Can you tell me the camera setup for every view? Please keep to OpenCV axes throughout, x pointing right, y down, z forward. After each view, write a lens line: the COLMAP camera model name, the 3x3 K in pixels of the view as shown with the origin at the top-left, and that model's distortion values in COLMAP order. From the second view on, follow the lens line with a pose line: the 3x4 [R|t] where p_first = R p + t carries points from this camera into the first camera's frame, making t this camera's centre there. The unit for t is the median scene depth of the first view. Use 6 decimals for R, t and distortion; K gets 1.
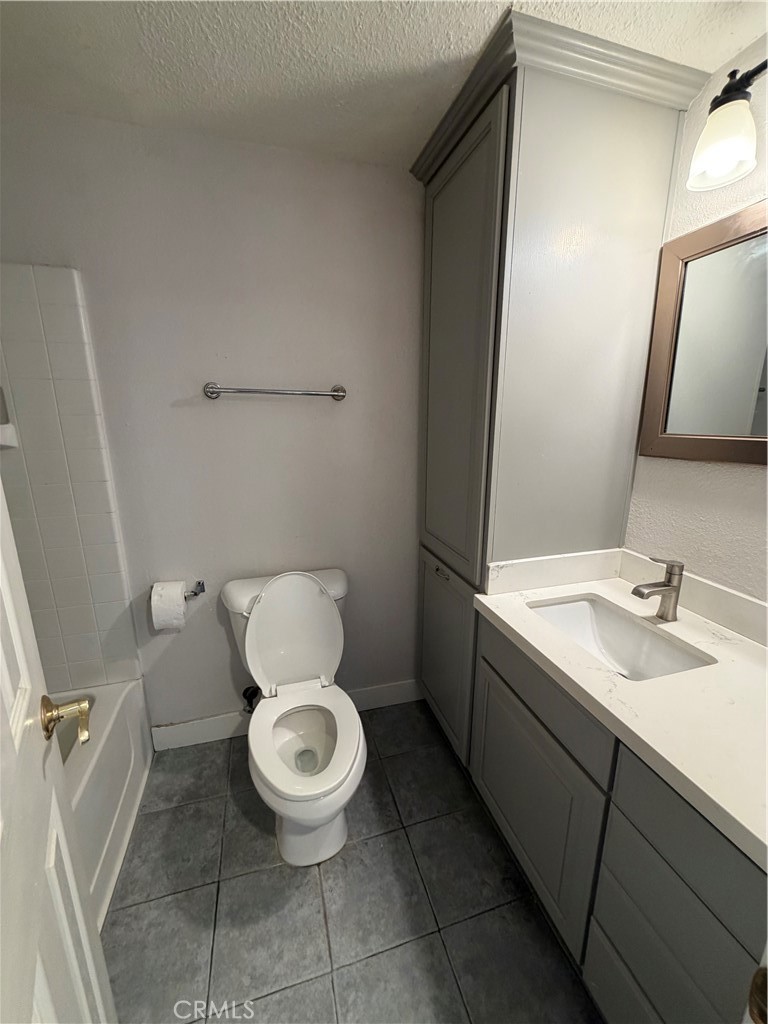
lens RADIAL K [[409.6, 0, 384.6], [0, 409.6, 508.9], [0, 0, 1]] dist [0.001557, 0.000488]
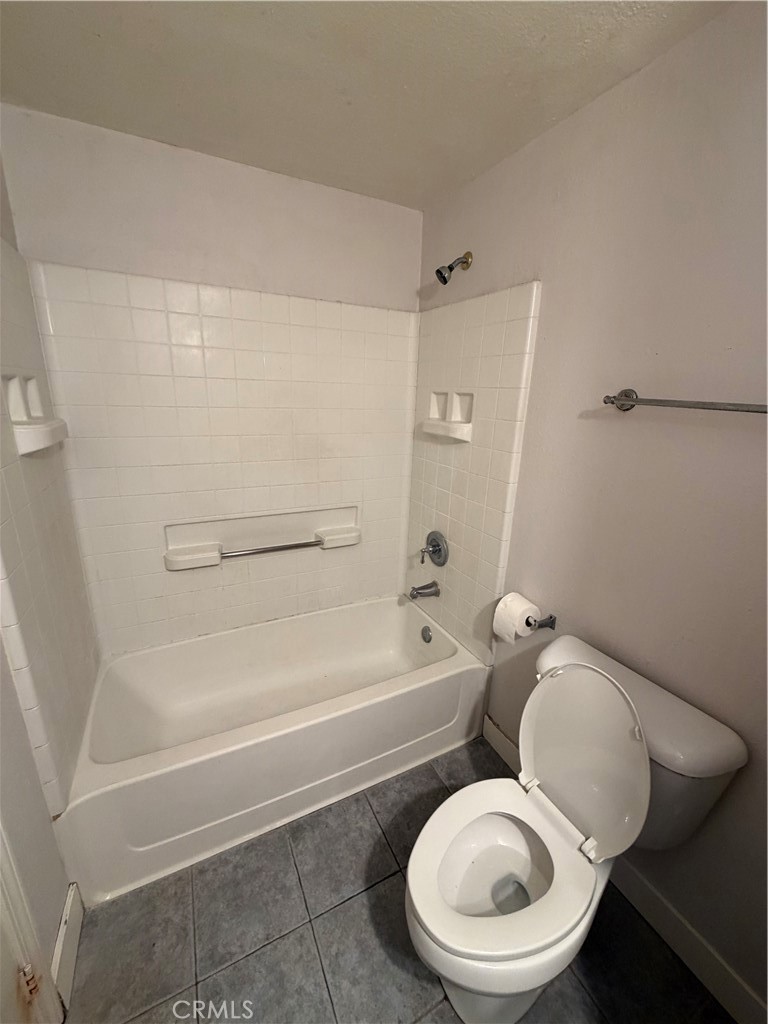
lens RADIAL K [[409.6, 0, 384.6], [0, 409.6, 508.9], [0, 0, 1]] dist [0.001557, 0.000488]
pose [[0.183223, 0.279140, -0.942608, 0.285526], [-0.254452, 0.939631, 0.228798, -0.171419], [0.949570, 0.197927, 0.243190, 0.464446]]
